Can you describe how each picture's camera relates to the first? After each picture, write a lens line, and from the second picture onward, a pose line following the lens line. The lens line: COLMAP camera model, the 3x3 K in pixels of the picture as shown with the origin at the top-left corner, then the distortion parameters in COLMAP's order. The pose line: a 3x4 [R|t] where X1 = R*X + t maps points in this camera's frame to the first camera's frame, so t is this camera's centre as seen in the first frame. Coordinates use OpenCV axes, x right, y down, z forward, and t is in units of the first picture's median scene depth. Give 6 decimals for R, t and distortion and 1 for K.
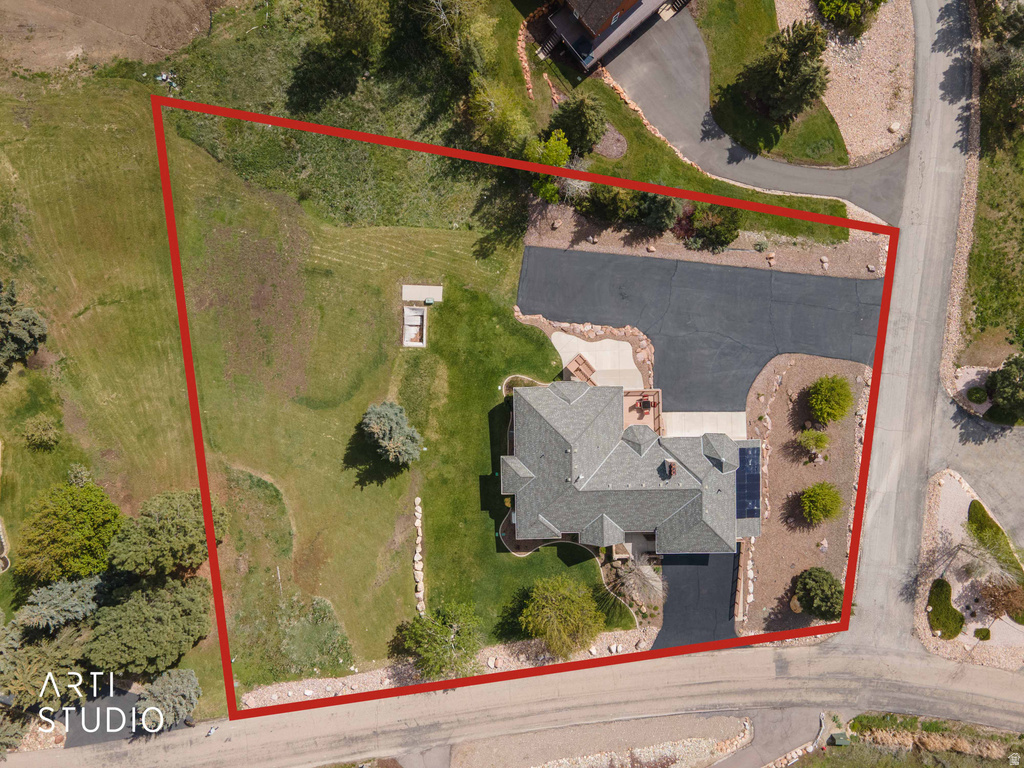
lens RADIAL K [[744.4, 0, 499.6], [0, 744.4, 387.6], [0, 0, 1]] dist [0.036251, 0.002763]
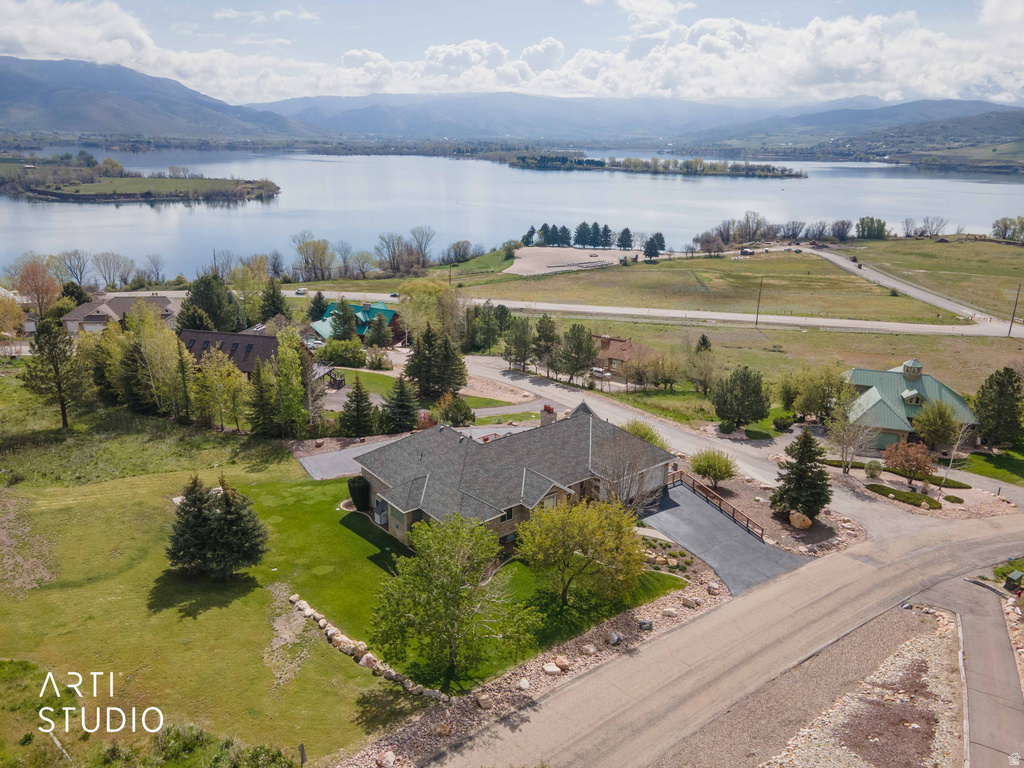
lens RADIAL K [[746.9, 0, 502.8], [0, 746.9, 381.0], [0, 0, 1]] dist [0.021952, 0.044123]
pose [[0.795342, -0.163650, 0.583653, -0.298079], [0.606108, 0.227432, -0.762173, 0.671730], [-0.008012, 0.959945, 0.280075, 0.634400]]
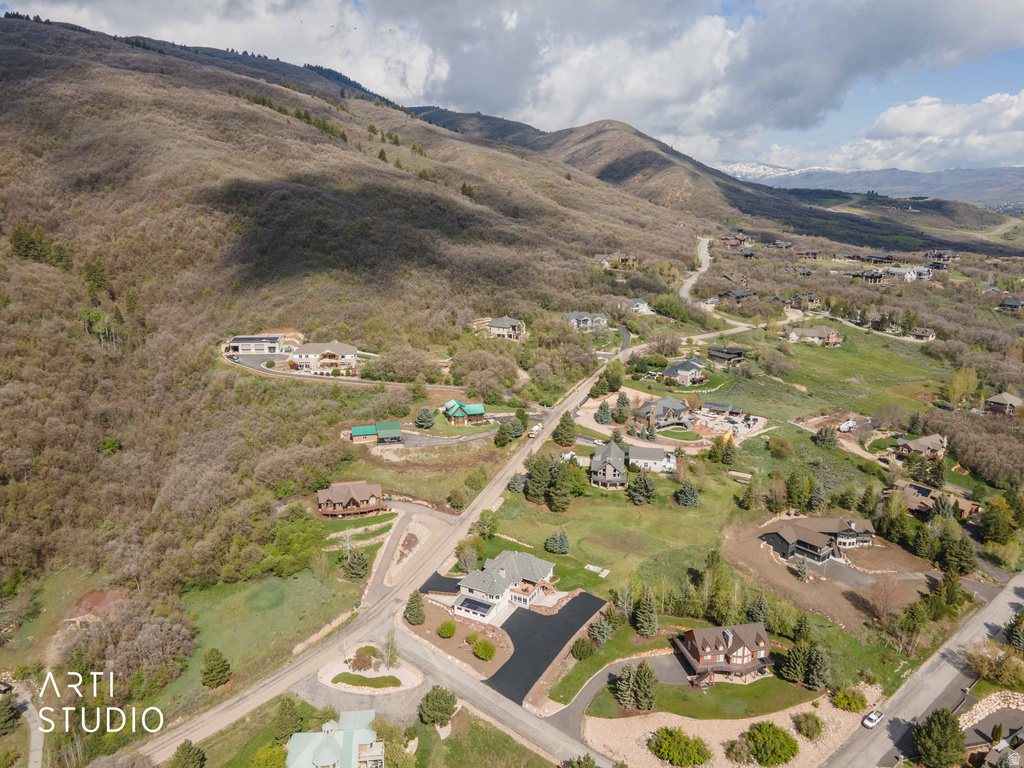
lens RADIAL K [[746.9, 0, 502.8], [0, 746.9, 381.0], [0, 0, 1]] dist [0.021952, 0.044123]
pose [[-0.490970, 0.227651, -0.840906, 2.019986], [-0.870766, -0.157850, 0.465671, -0.891750], [-0.026727, 0.960863, 0.275731, -0.308636]]
